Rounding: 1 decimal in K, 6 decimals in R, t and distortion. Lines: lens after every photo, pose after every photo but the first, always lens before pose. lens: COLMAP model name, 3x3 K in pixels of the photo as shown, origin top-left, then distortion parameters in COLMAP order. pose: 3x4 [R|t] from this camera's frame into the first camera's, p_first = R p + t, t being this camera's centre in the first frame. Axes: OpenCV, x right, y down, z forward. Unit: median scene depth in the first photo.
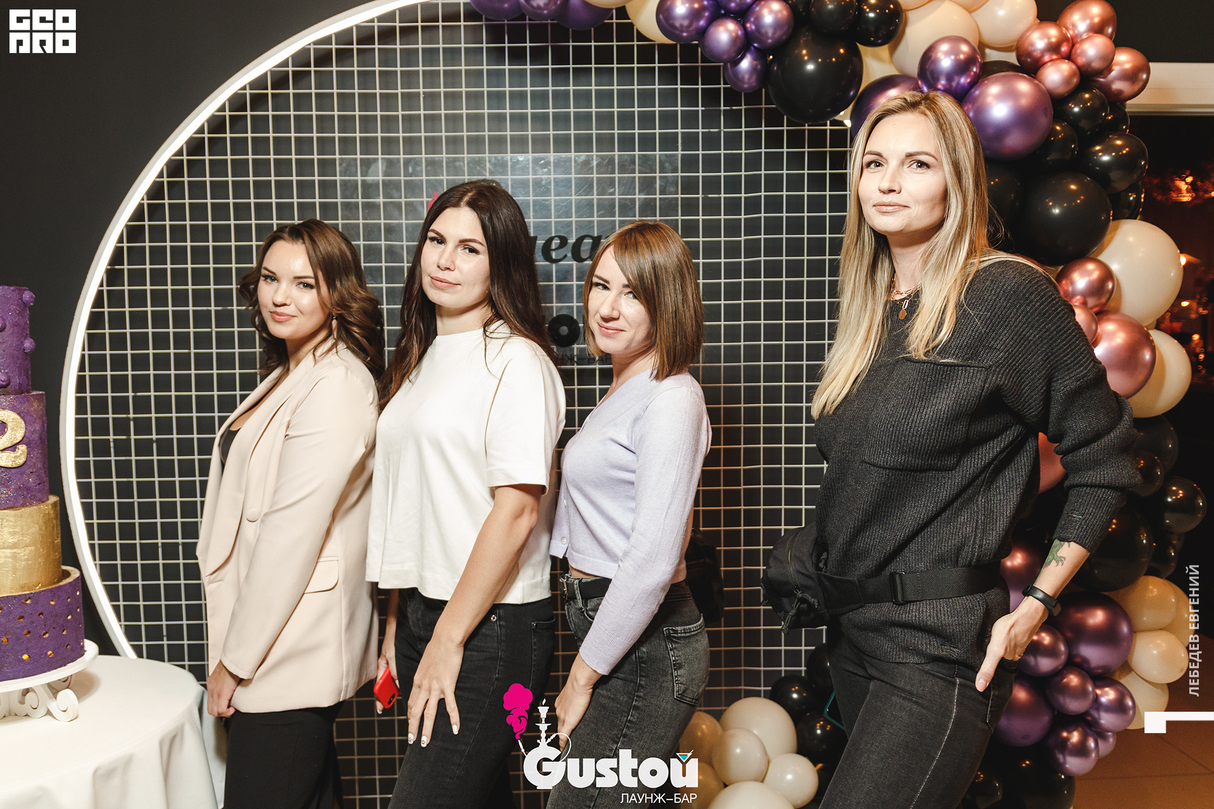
lens RADIAL K [[1067.4, 0, 607.6], [0, 1067.4, 405.9], [0, 0, 1]] dist [-0.038168, -0.010315]
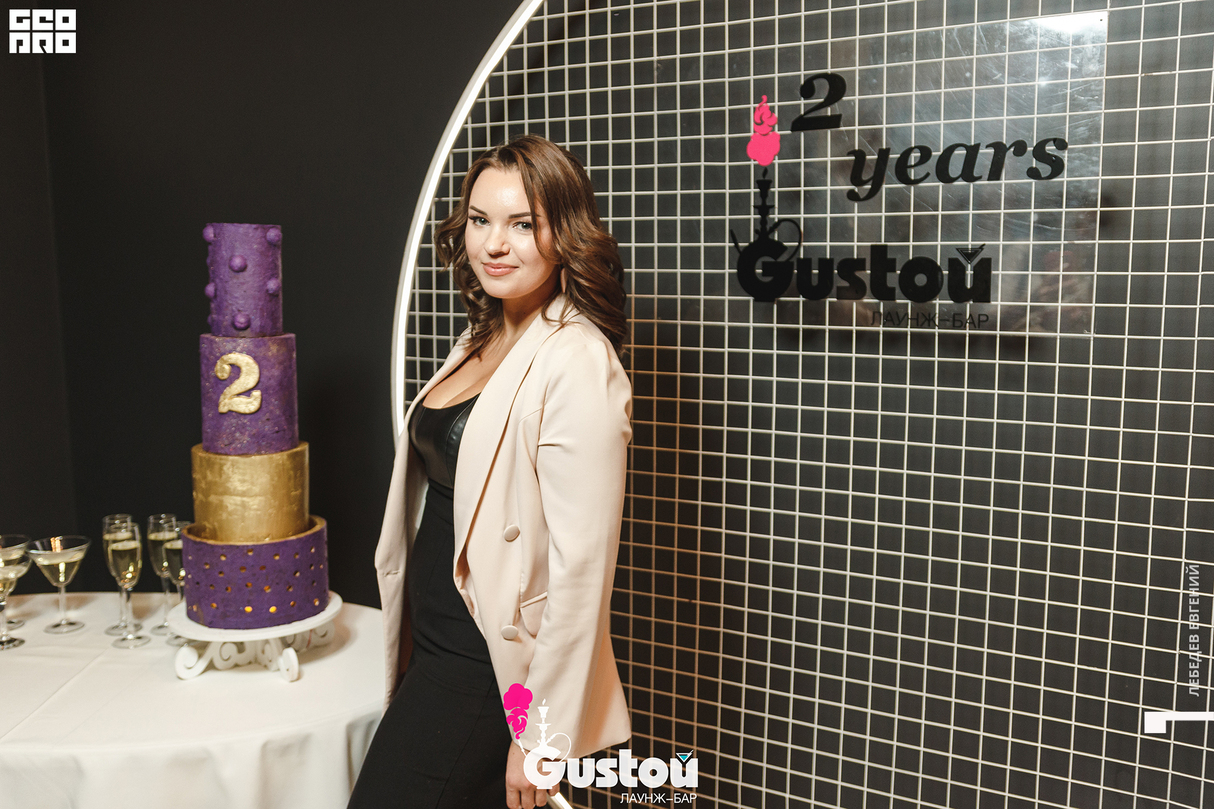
lens RADIAL K [[1174.6, 0, 613.2], [0, 1174.6, 404.7], [0, 0, 1]] dist [0.001100, 0.000000]
pose [[0.825381, 0.082781, -0.558475, 0.245346], [-0.050405, 0.996047, 0.073147, -0.035349], [0.562322, -0.032224, 0.826290, 0.233979]]
